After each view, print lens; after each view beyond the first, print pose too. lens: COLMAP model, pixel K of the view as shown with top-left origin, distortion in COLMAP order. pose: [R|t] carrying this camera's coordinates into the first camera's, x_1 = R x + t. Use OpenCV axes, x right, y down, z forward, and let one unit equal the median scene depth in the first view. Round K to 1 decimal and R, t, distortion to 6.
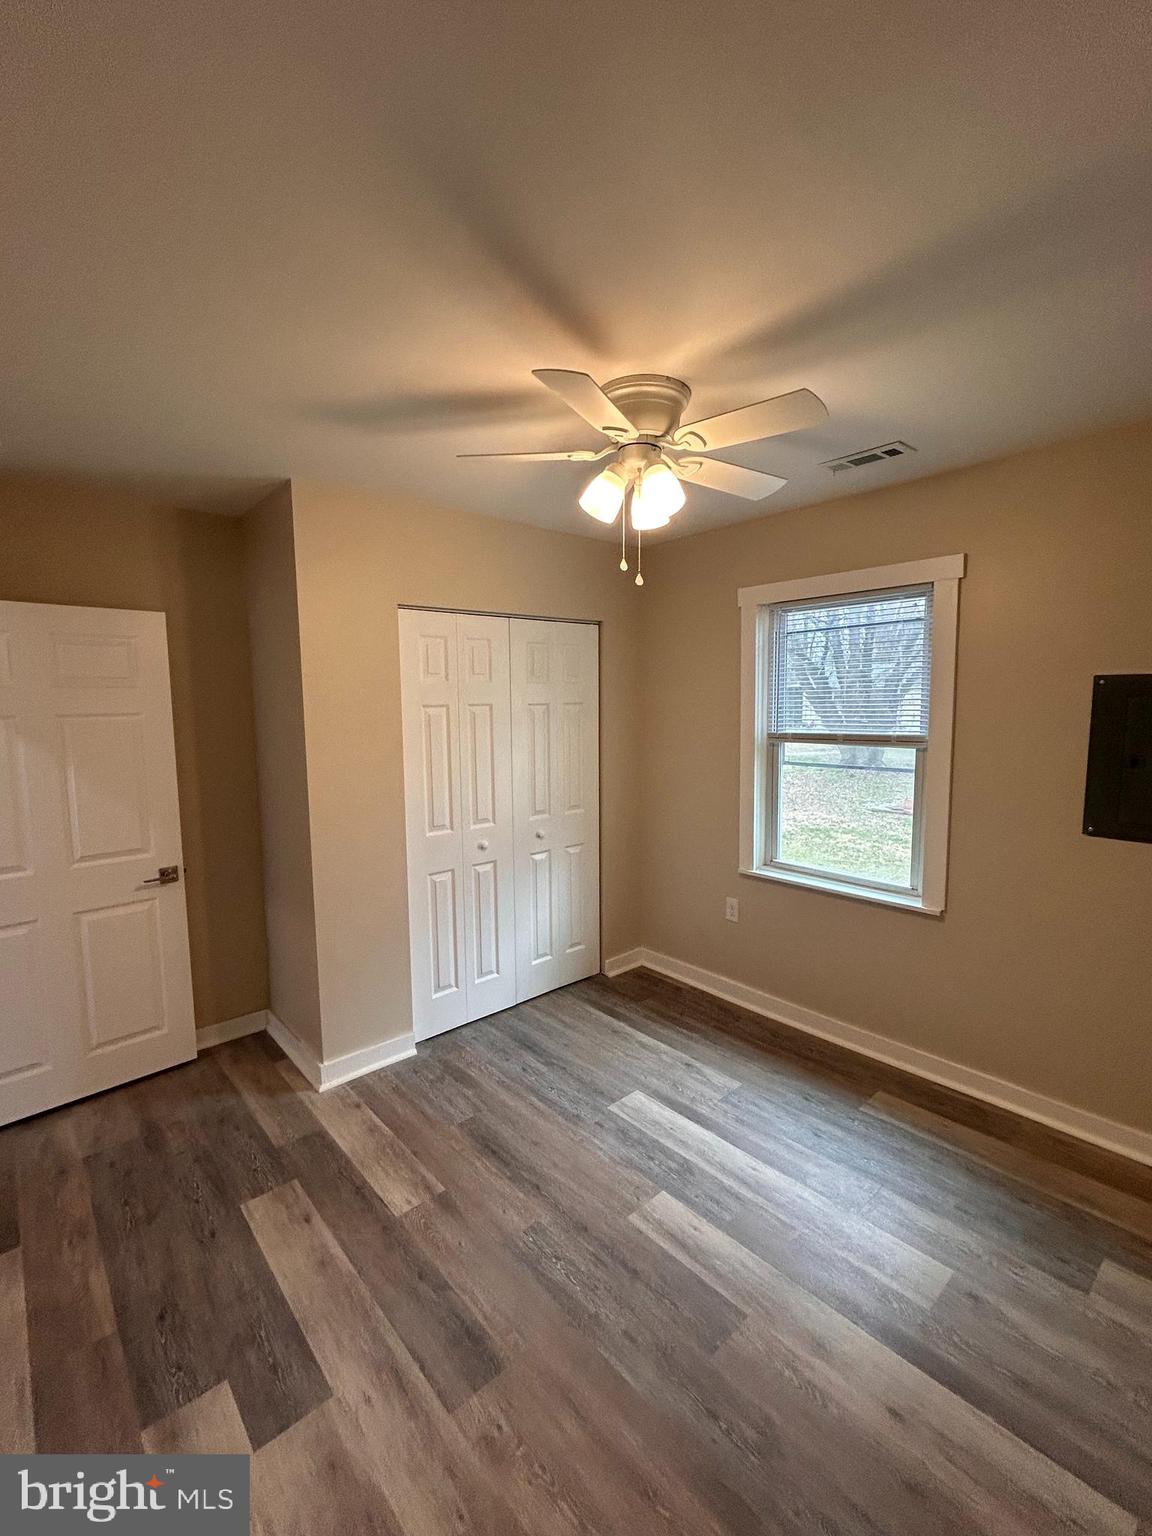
lens RADIAL K [[667.0, 0, 574.3], [0, 667.0, 764.6], [0, 0, 1]] dist [-0.001777, 0.001706]
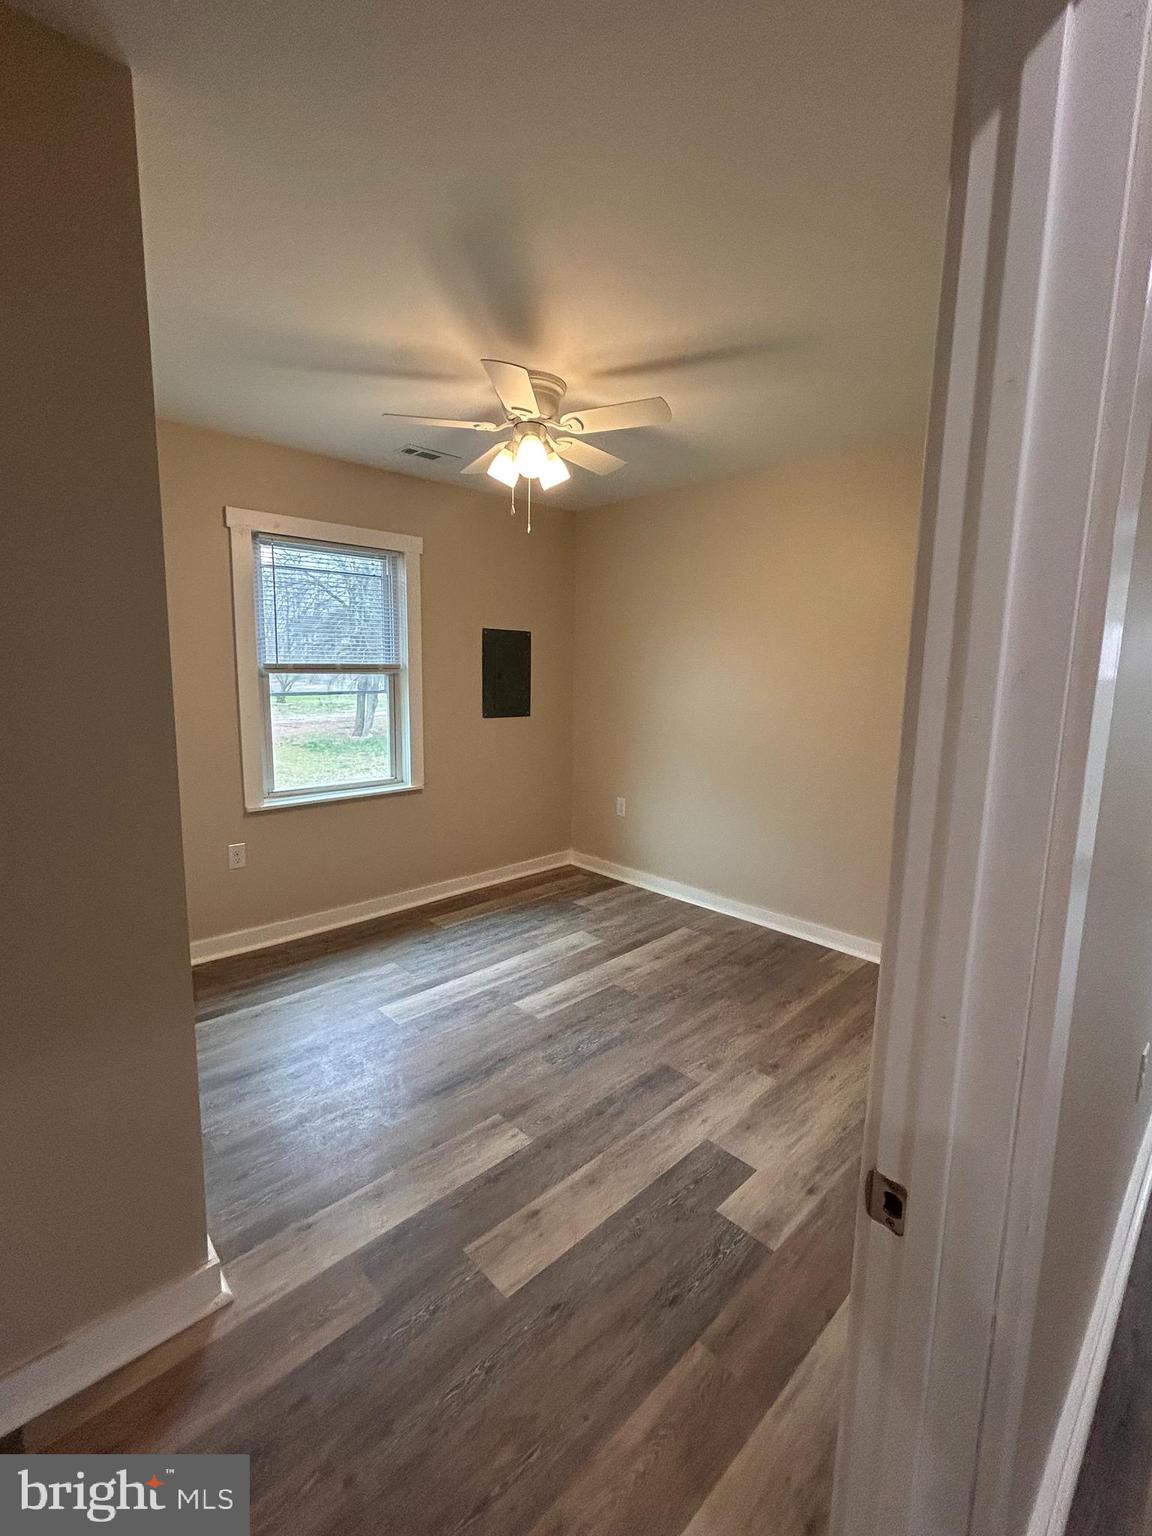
lens RADIAL K [[667.0, 0, 574.3], [0, 667.0, 764.6], [0, 0, 1]] dist [-0.001777, 0.001706]
pose [[-0.041117, -0.134807, 0.990018, -1.126853], [0.082820, 0.986987, 0.137834, 0.002239], [-0.995716, 0.087661, -0.029418, 0.890336]]
